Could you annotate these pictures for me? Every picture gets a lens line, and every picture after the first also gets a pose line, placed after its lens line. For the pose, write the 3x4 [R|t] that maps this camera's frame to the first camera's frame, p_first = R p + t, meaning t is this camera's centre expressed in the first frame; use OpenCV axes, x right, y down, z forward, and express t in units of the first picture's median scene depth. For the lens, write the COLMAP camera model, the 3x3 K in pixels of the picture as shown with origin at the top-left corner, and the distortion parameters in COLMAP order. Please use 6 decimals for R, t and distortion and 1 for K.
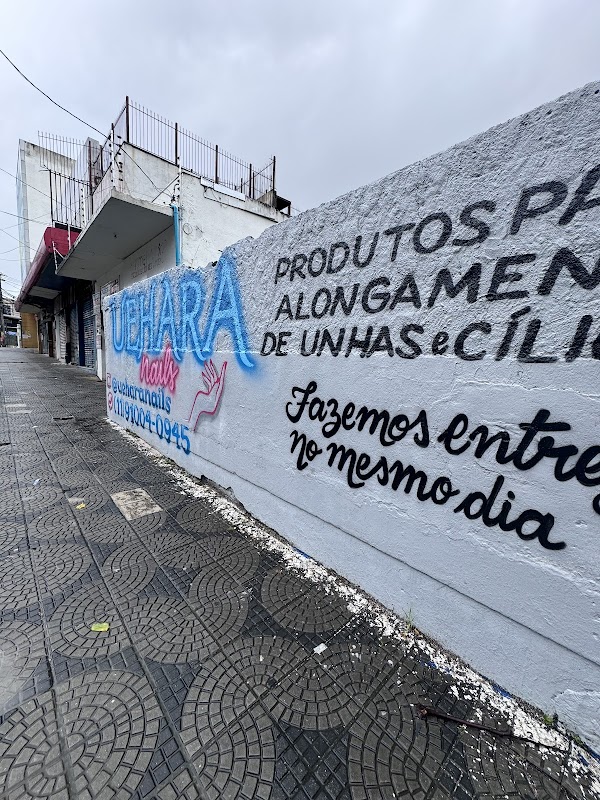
lens RADIAL K [[320.5, 0, 296.8], [0, 320.5, 397.3], [0, 0, 1]] dist [-0.001701, -0.000489]
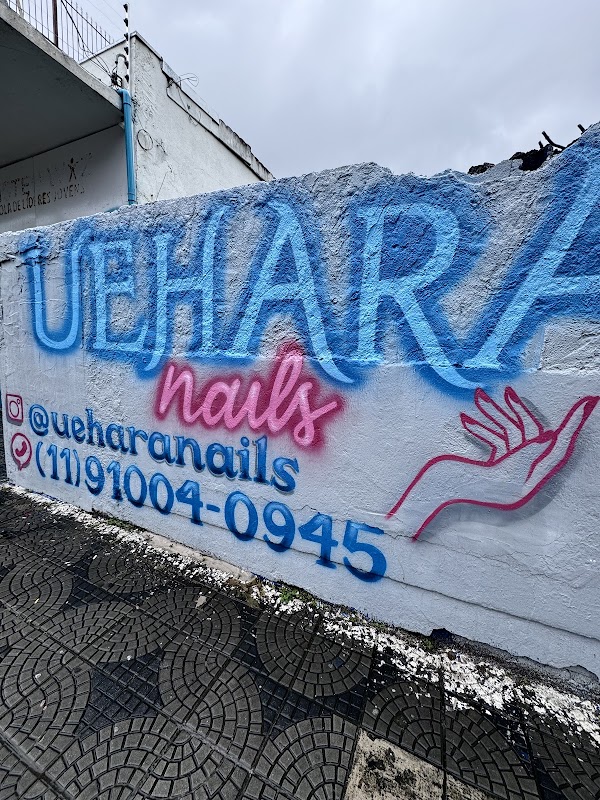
lens RADIAL K [[320.5, 0, 303.4], [0, 320.5, 399.1], [0, 0, 1]] dist [-0.001701, -0.000489]
pose [[0.917142, -0.049672, 0.395454, -0.595696], [0.037826, 0.998573, 0.037703, -0.110507], [-0.396762, -0.019621, 0.917712, 0.603261]]
